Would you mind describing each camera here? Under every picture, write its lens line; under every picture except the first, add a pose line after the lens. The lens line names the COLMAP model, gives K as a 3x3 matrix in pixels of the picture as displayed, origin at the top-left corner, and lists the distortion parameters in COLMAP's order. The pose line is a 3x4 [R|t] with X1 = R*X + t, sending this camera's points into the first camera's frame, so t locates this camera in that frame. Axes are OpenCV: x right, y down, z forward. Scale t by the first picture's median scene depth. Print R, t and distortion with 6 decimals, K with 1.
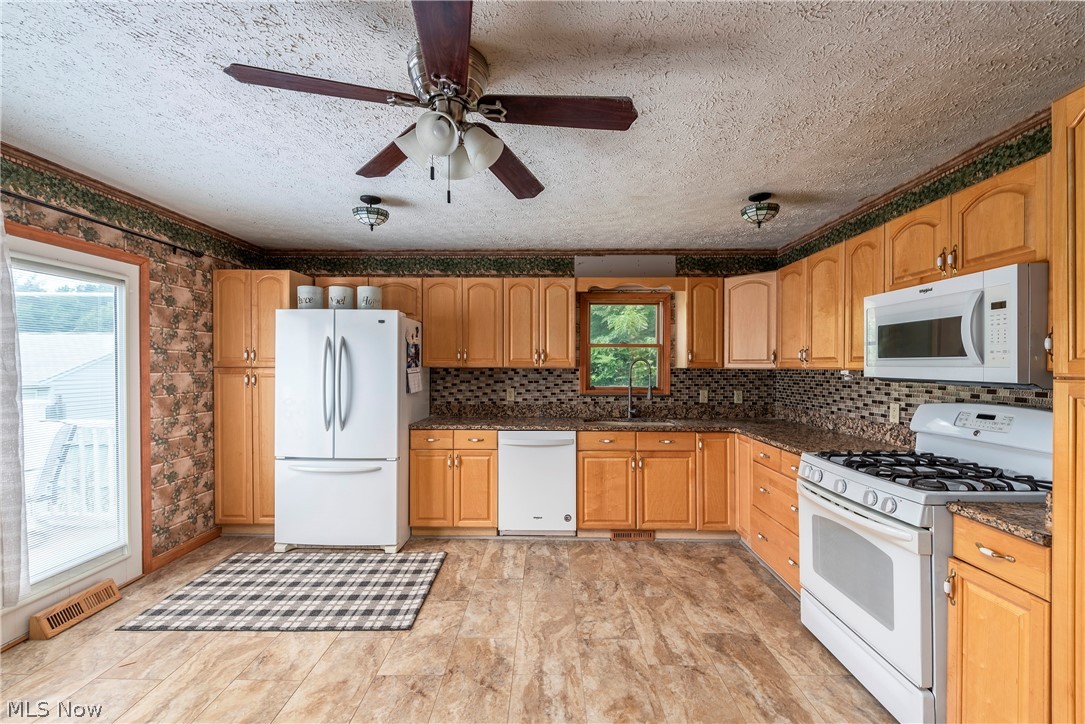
lens RADIAL K [[431.9, 0, 546.3], [0, 431.9, 366.5], [0, 0, 1]] dist [0.002425, -0.002678]
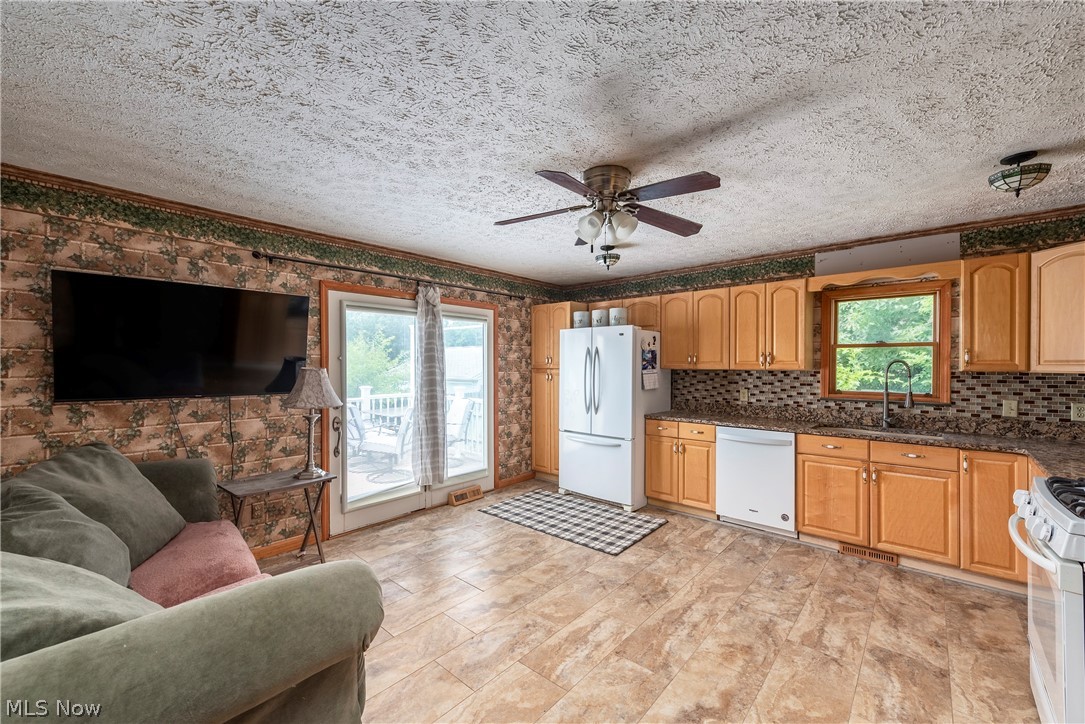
lens RADIAL K [[431.9, 0, 542.4], [0, 431.9, 364.6], [0, 0, 1]] dist [0.002425, -0.002678]
pose [[0.751985, -0.003189, -0.659172, 0.292517], [-0.001704, 0.999976, -0.006782, -0.002317], [0.659178, 0.006223, 0.751962, -0.146836]]
